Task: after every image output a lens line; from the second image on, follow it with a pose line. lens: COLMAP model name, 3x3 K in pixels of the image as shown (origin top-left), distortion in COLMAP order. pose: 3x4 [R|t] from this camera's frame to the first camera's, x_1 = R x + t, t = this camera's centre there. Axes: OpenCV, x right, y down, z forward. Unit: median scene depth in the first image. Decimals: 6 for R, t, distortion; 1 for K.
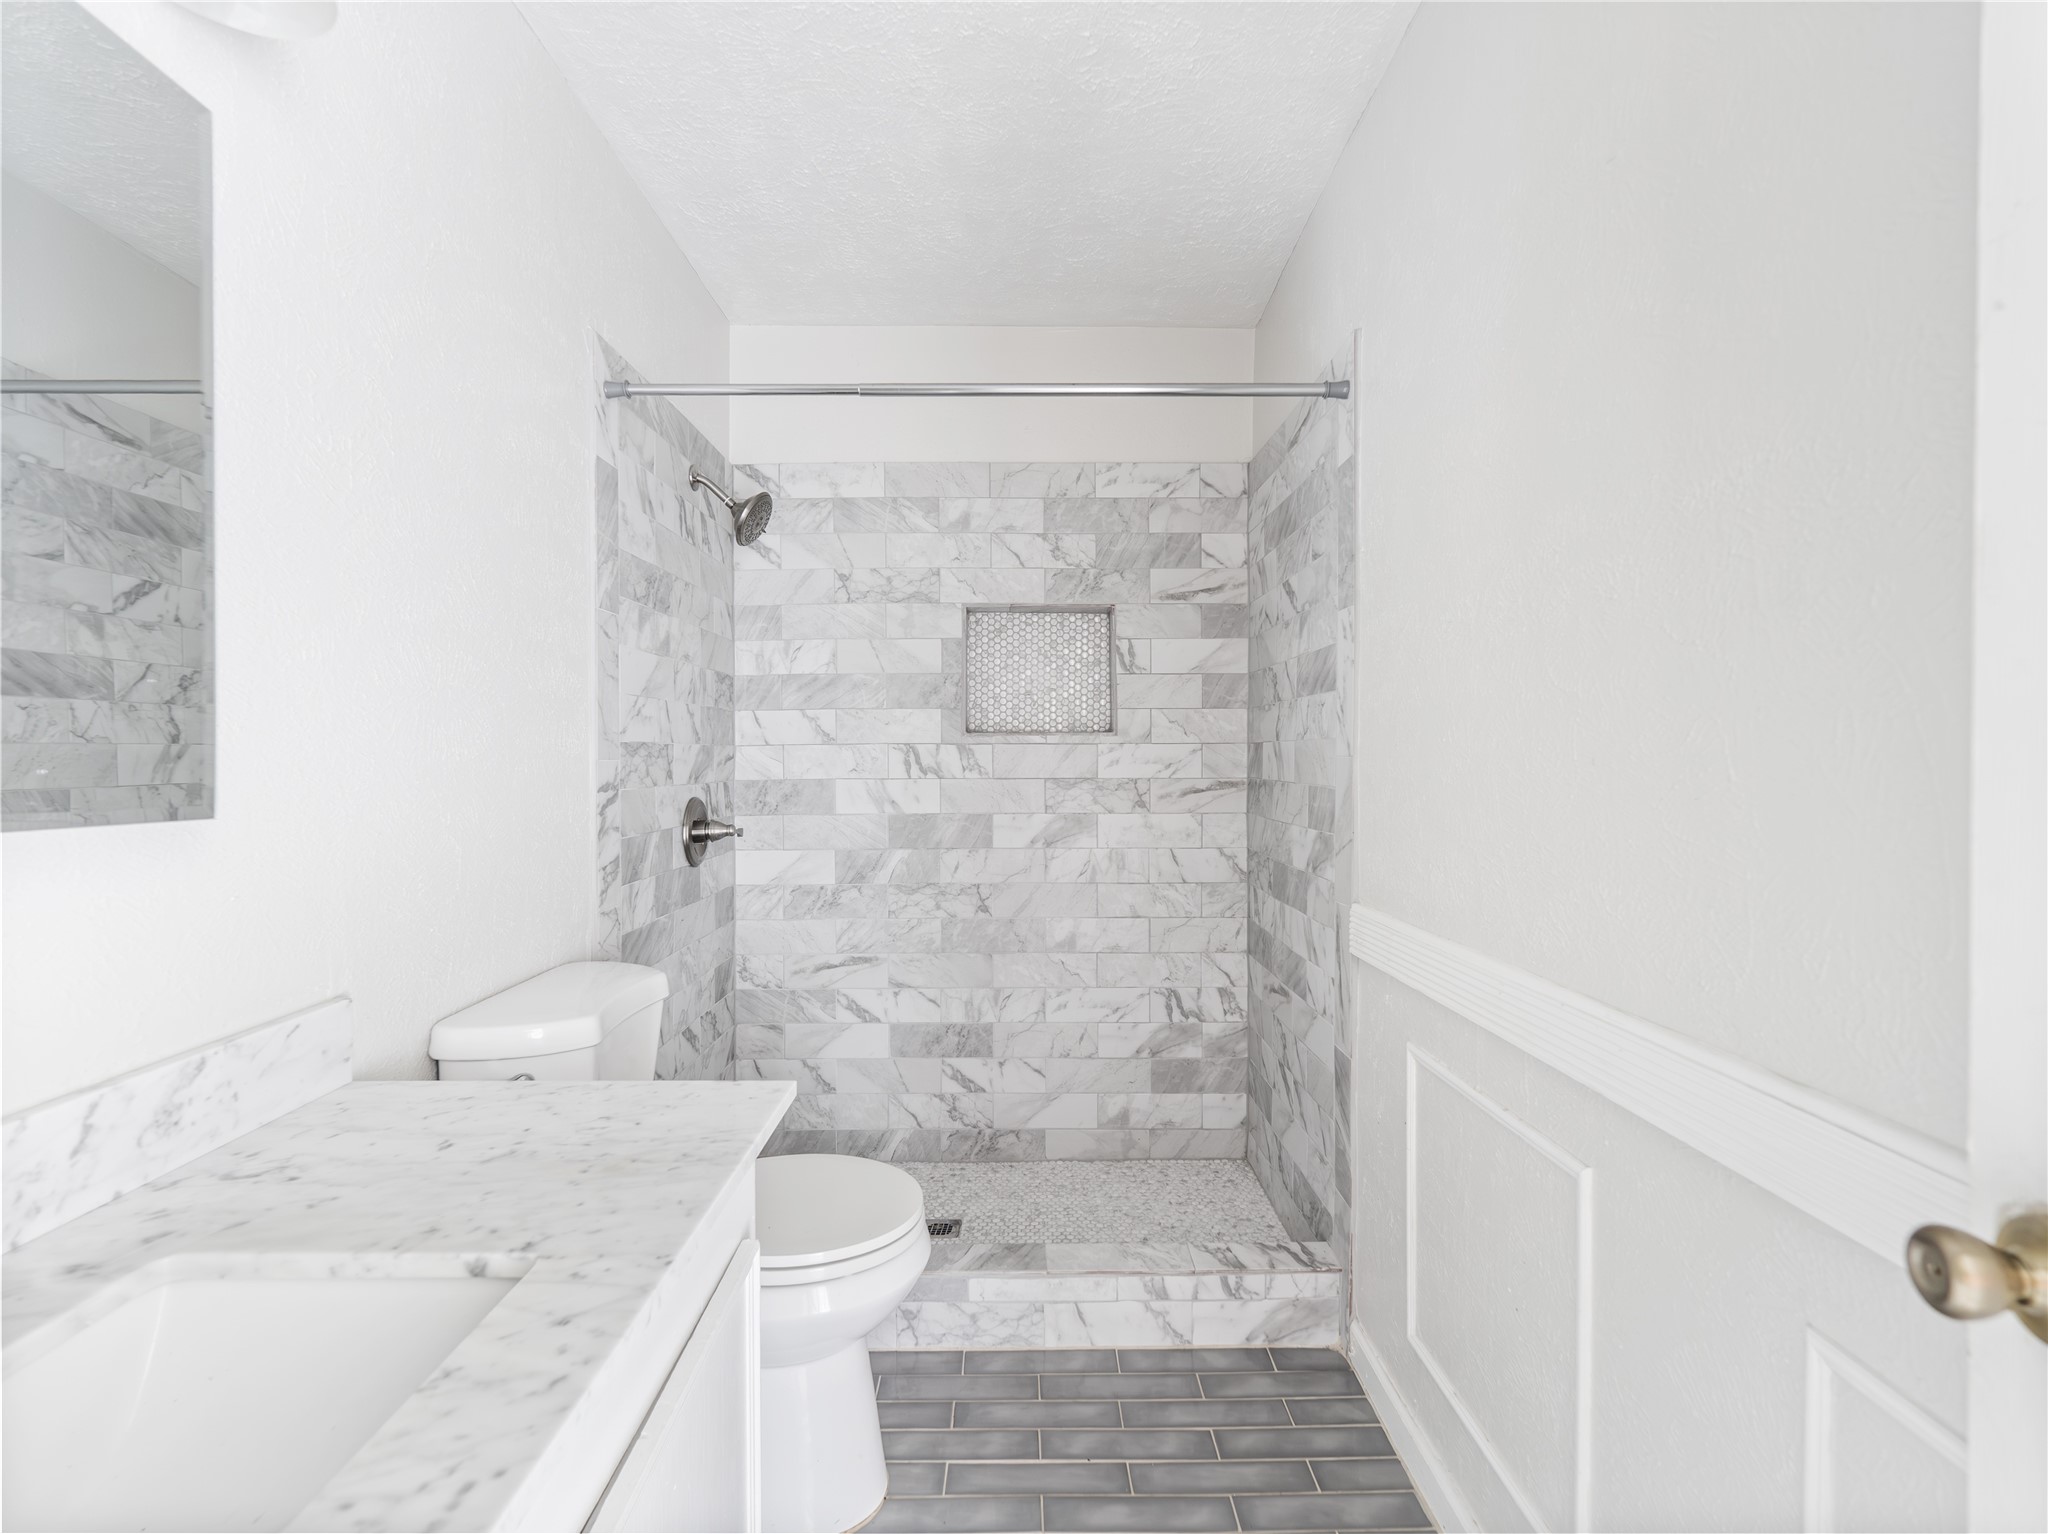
lens RADIAL K [[963.1, 0, 1024.0], [0, 963.1, 767.0], [0, 0, 1]] dist [0.004600, 0.000186]
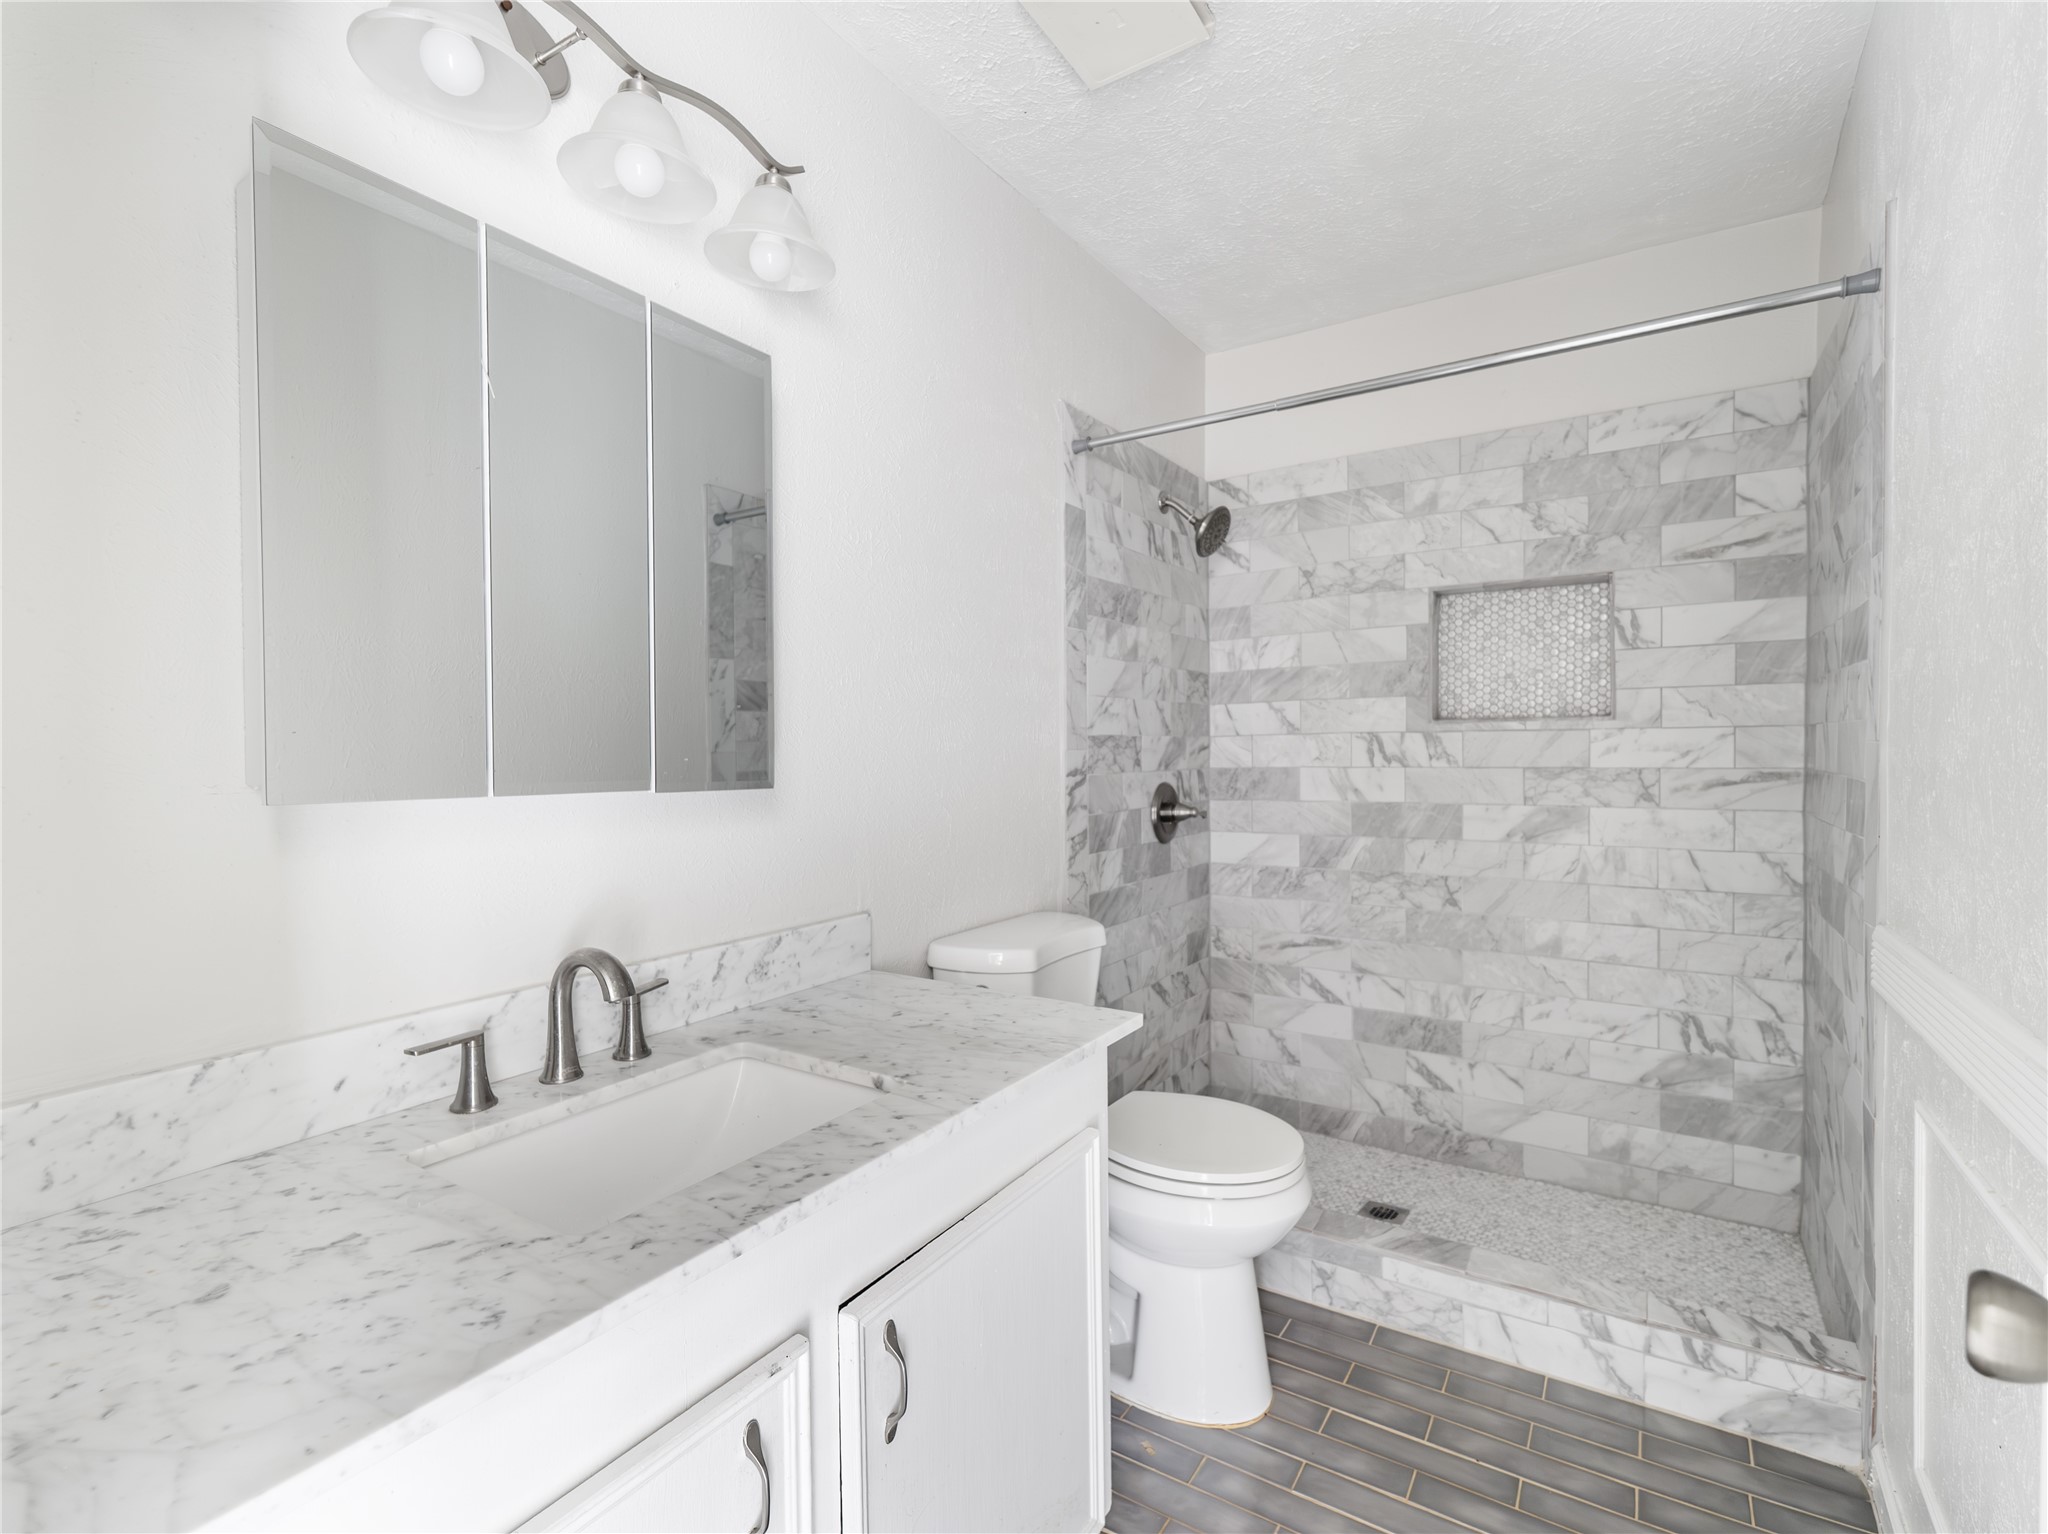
lens RADIAL K [[963.1, 0, 1024.0], [0, 963.1, 767.0], [0, 0, 1]] dist [0.004600, 0.000186]
pose [[0.834197, 0.004621, -0.551447, 0.132613], [0.001712, 0.999938, 0.010970, 0.000229], [0.551463, -0.010096, 0.834138, -0.040561]]
